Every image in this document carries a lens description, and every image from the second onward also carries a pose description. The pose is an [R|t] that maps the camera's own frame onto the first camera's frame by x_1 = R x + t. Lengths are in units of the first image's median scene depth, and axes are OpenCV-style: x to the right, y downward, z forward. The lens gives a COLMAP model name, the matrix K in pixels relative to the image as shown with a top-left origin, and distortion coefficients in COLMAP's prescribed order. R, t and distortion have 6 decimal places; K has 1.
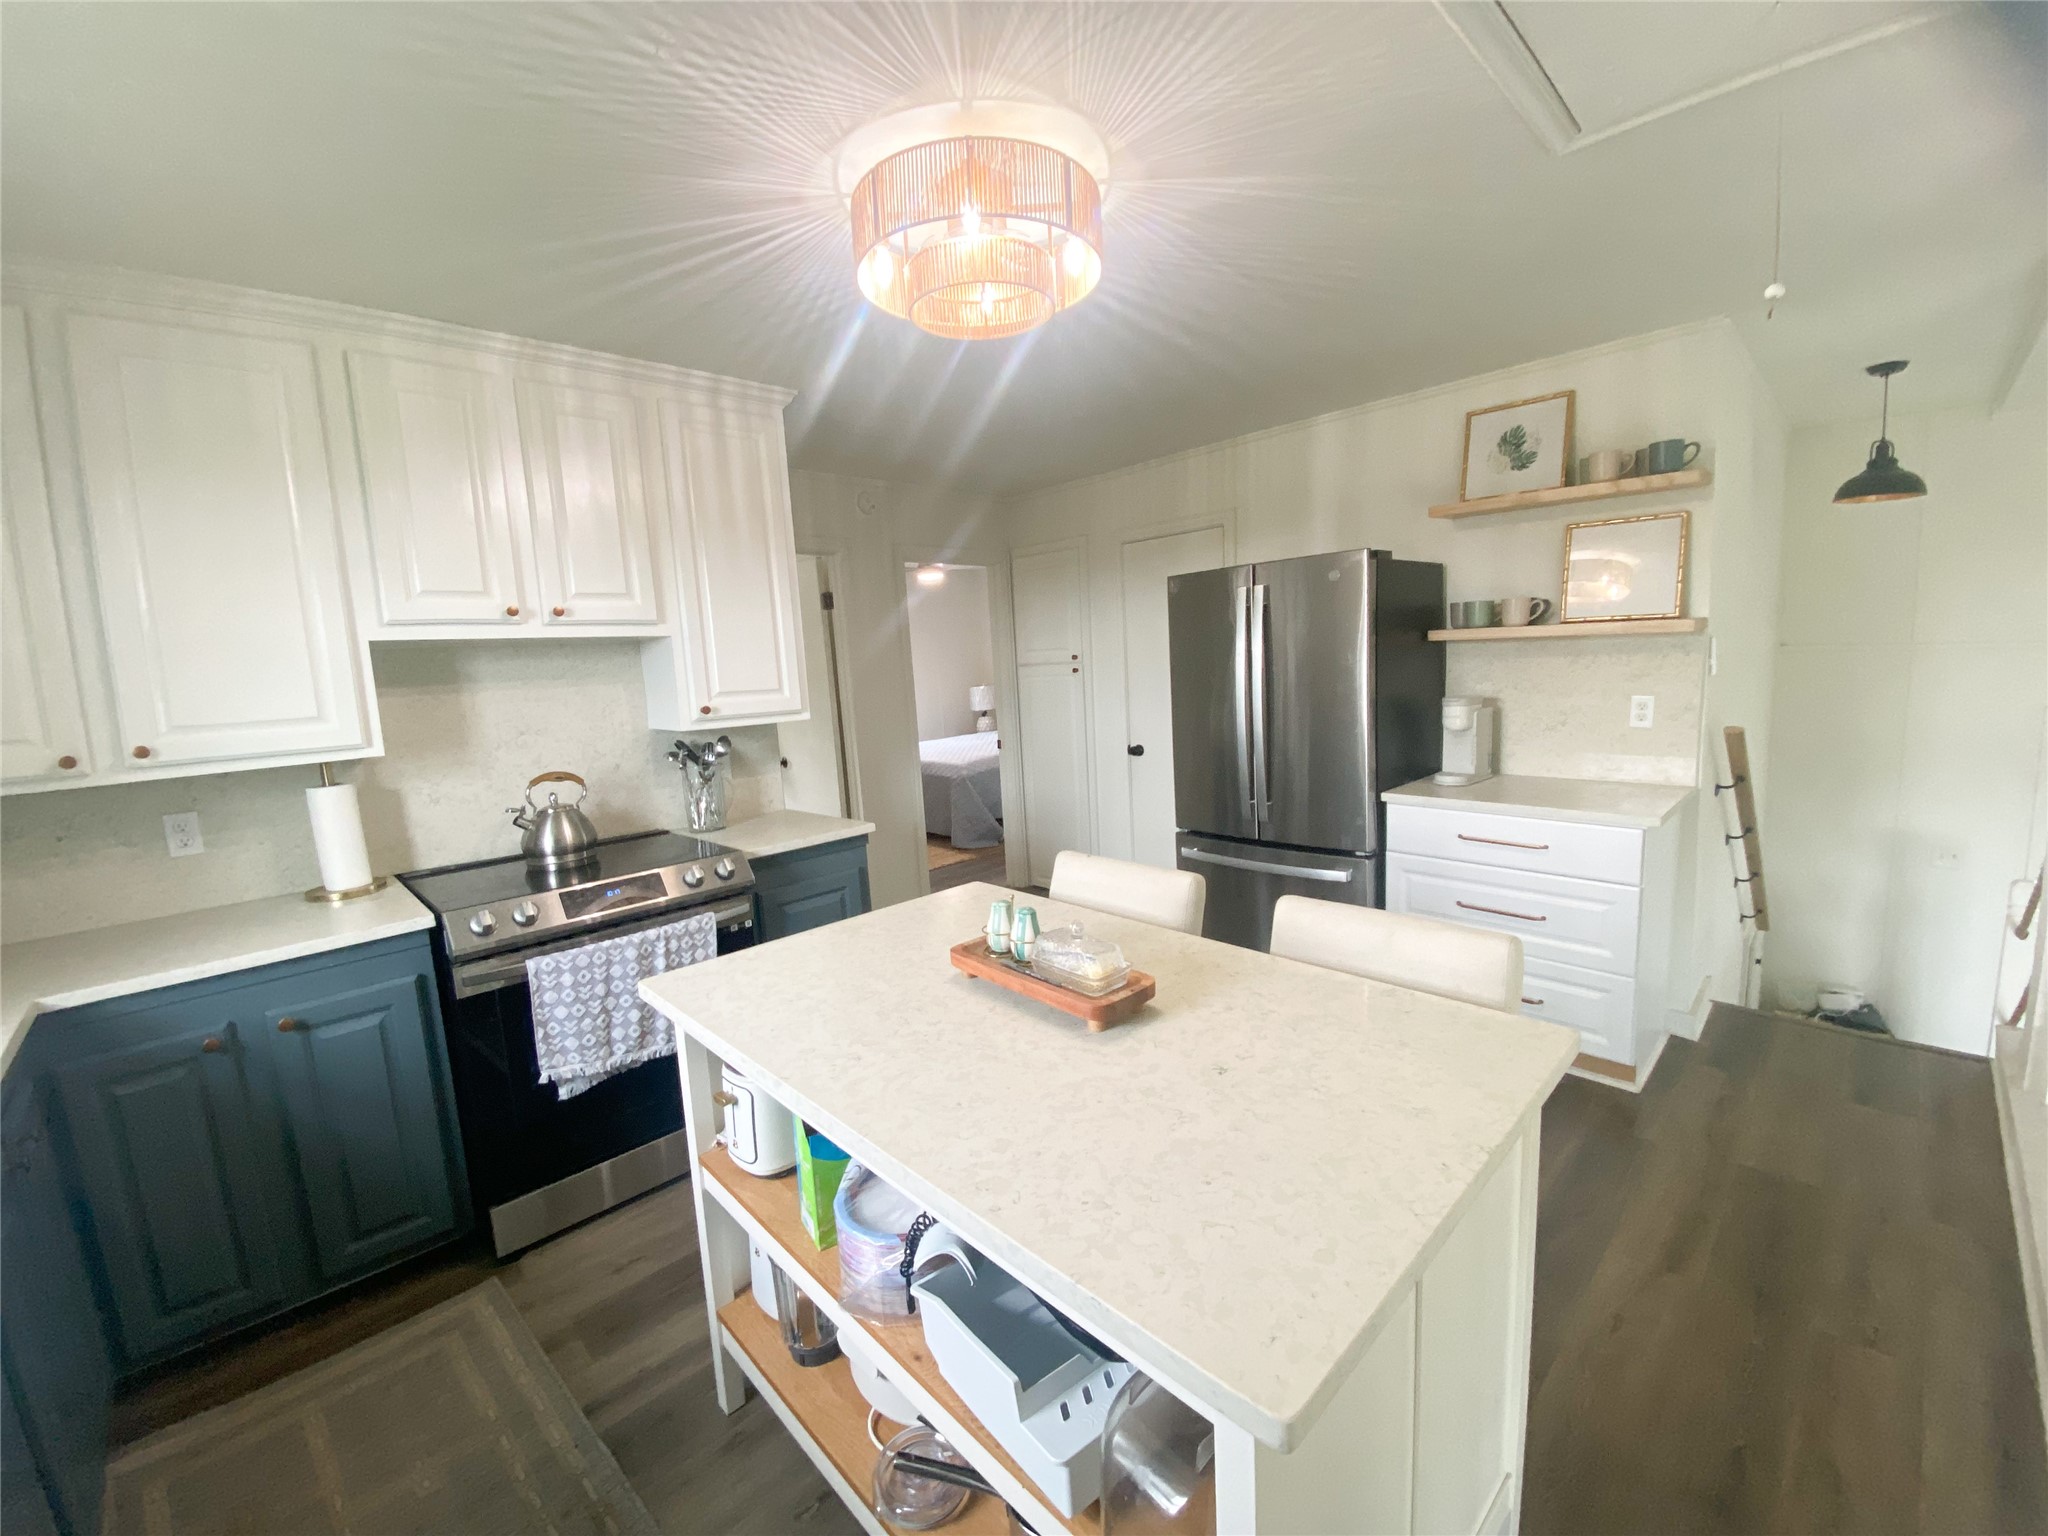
lens RADIAL K [[817.8, 0, 1024.0], [0, 817.8, 768.0], [0, 0, 1]] dist [0.000464, -0.011600]
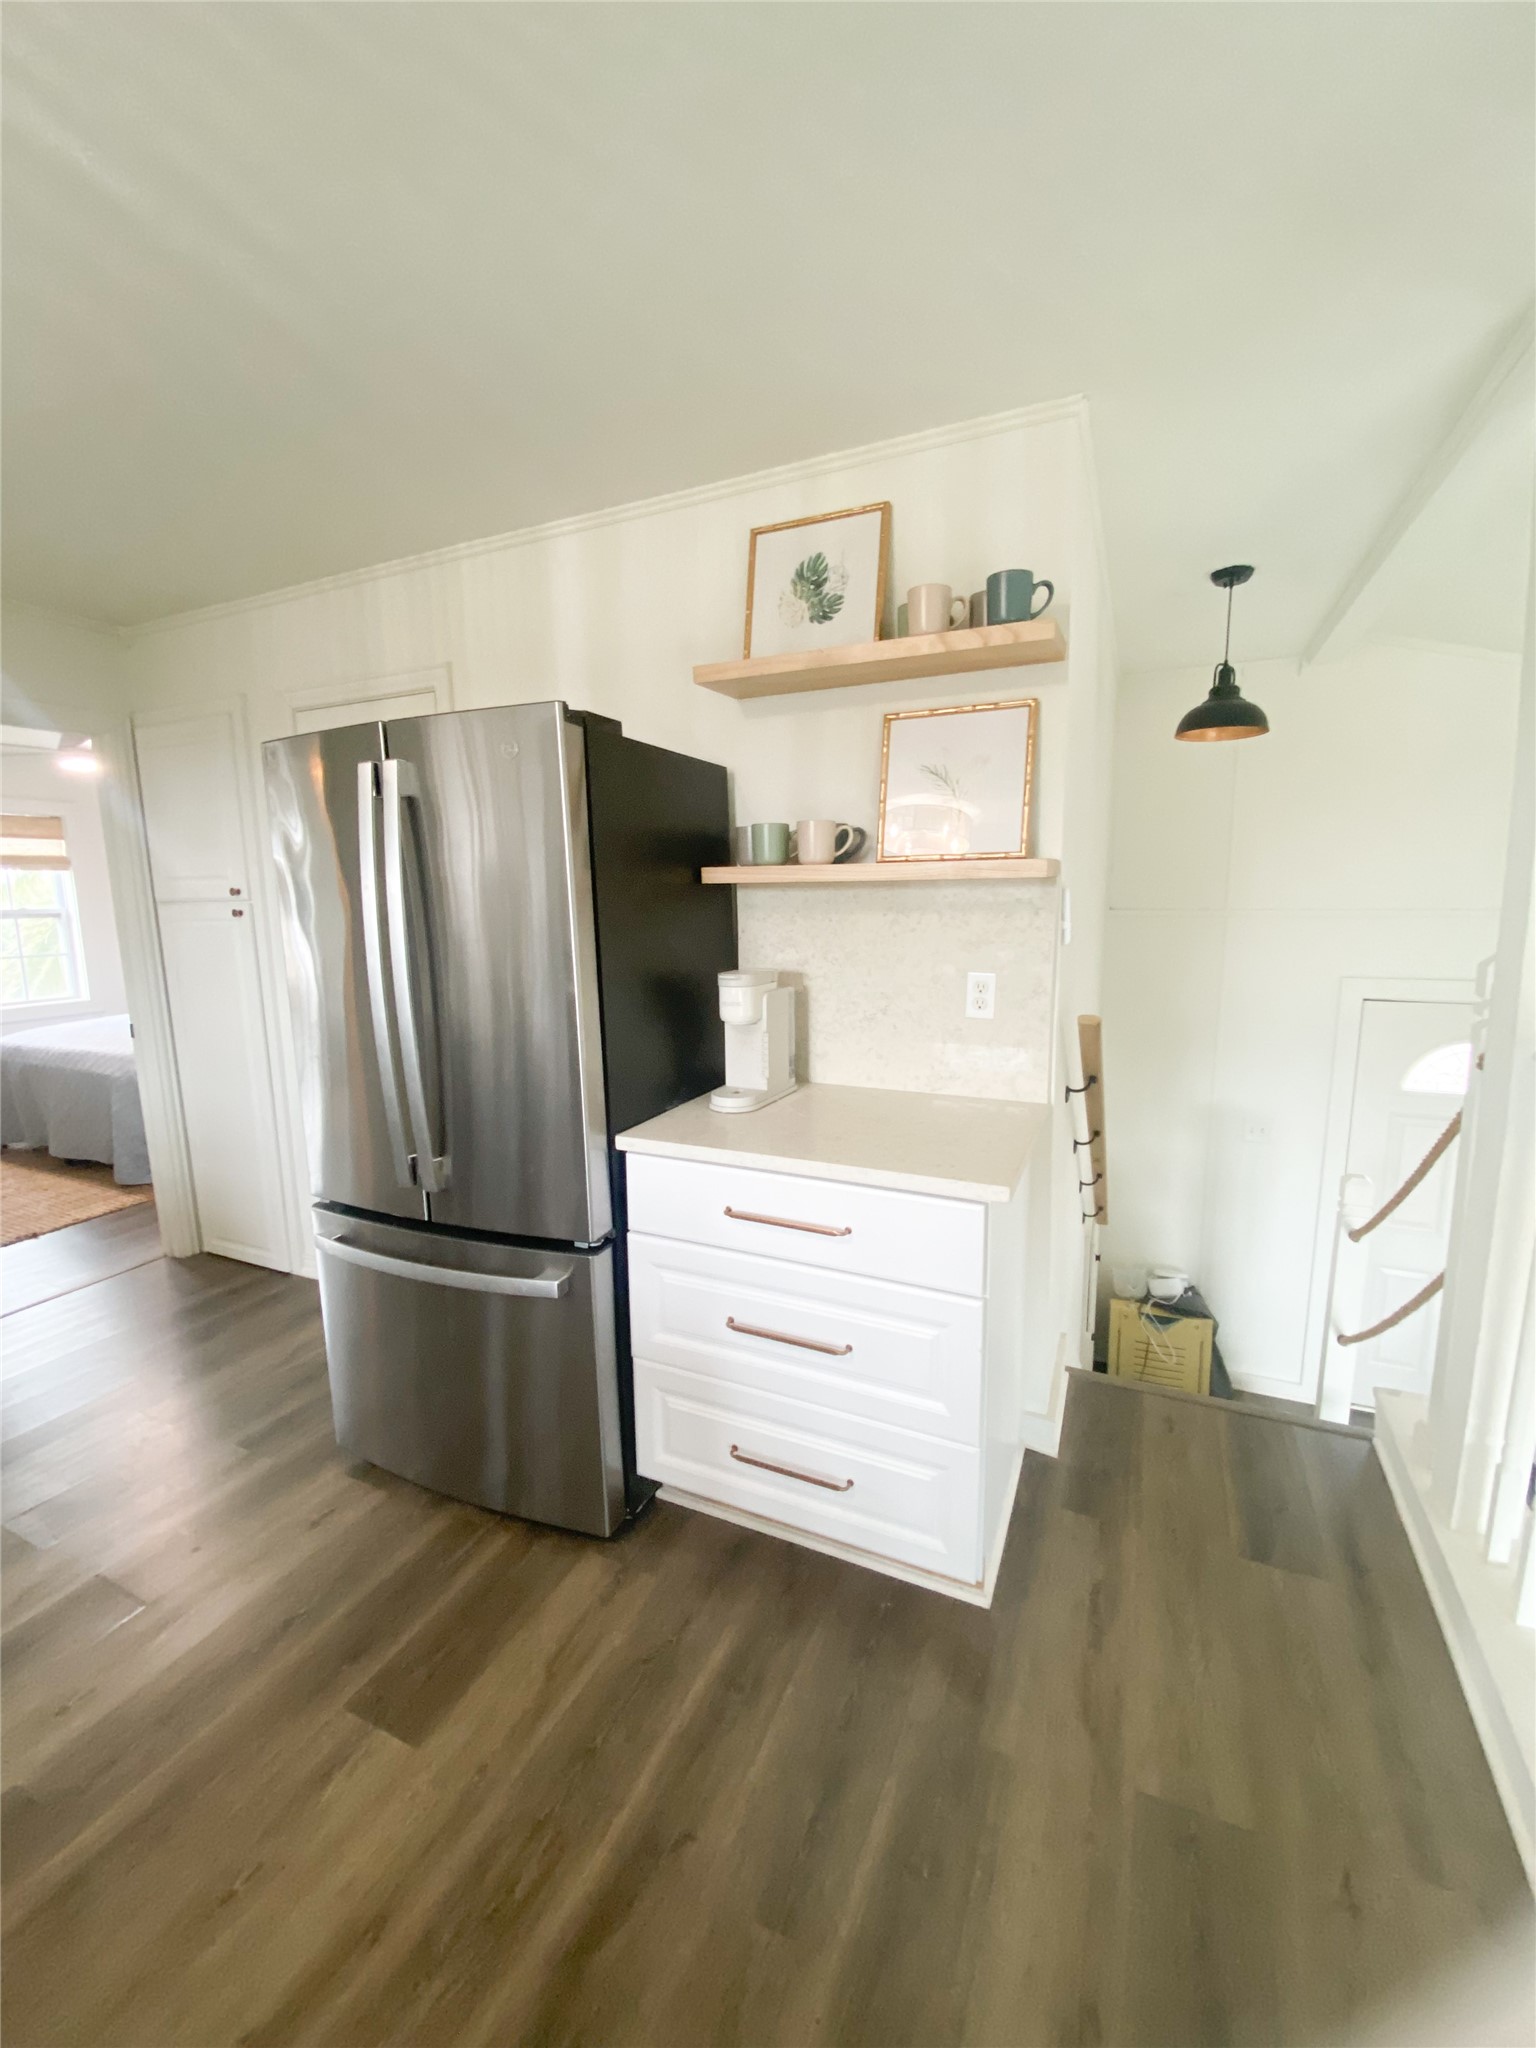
lens RADIAL K [[825.1, 0, 777.2], [0, 825.1, 1036.0], [0, 0, 1]] dist [0.018225, -0.000571]
pose [[0.921608, -0.027197, 0.387169, 0.295698], [0.020879, 0.999572, 0.020514, -0.048178], [-0.387561, -0.010822, 0.921781, 0.381413]]
